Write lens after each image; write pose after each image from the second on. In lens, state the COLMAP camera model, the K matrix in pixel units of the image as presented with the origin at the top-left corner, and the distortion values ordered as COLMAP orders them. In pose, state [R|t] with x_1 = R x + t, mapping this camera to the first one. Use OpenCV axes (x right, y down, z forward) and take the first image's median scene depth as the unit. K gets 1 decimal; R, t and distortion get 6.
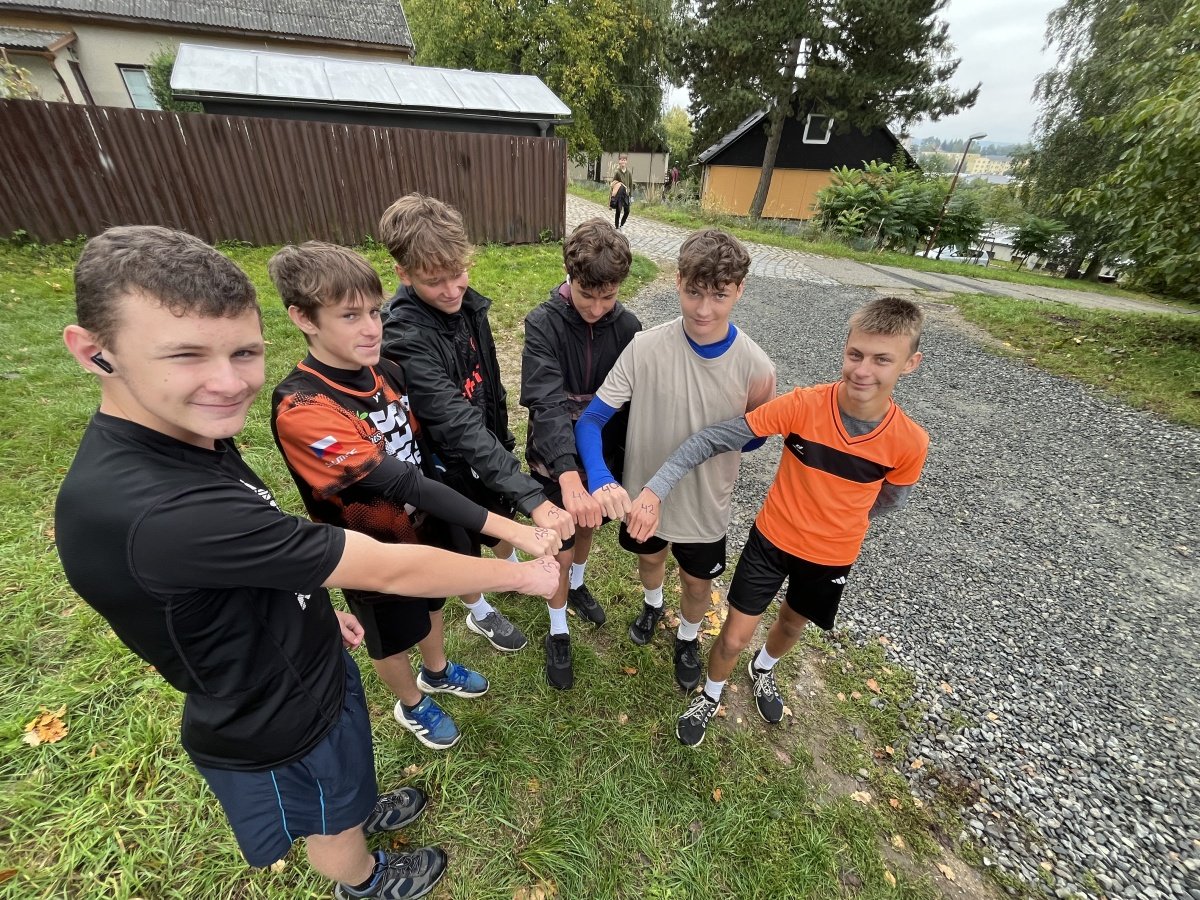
lens RADIAL K [[478.7, 0, 605.3], [0, 478.7, 453.3], [0, 0, 1]] dist [-0.010863, 0.000052]
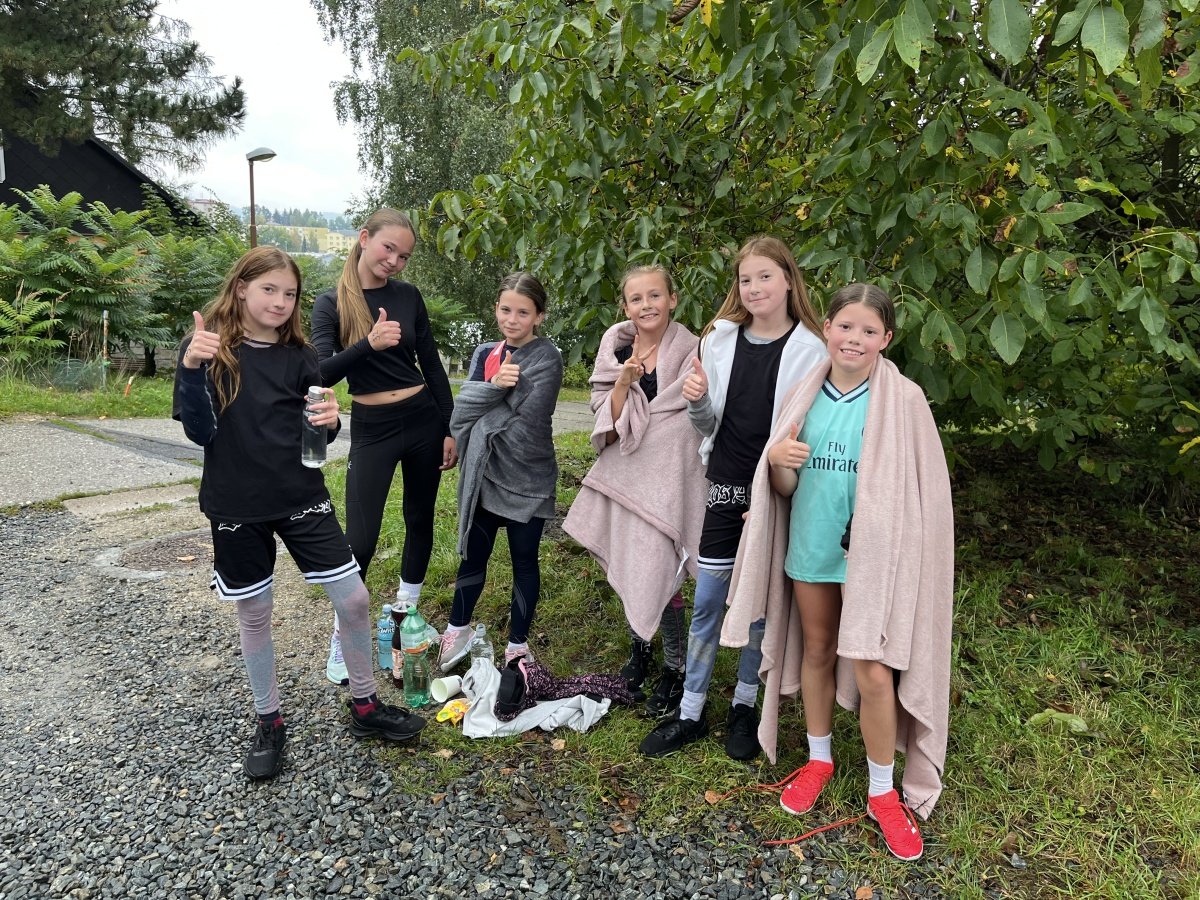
lens RADIAL K [[889.8, 0, 598.7], [0, 889.8, 447.8], [0, 0, 1]] dist [0.080705, -0.118923]
pose [[0.642972, -0.173647, 0.745945, 0.222007], [0.401808, 0.905641, -0.135519, -0.099149], [-0.652026, 0.386861, 0.652074, 0.232096]]
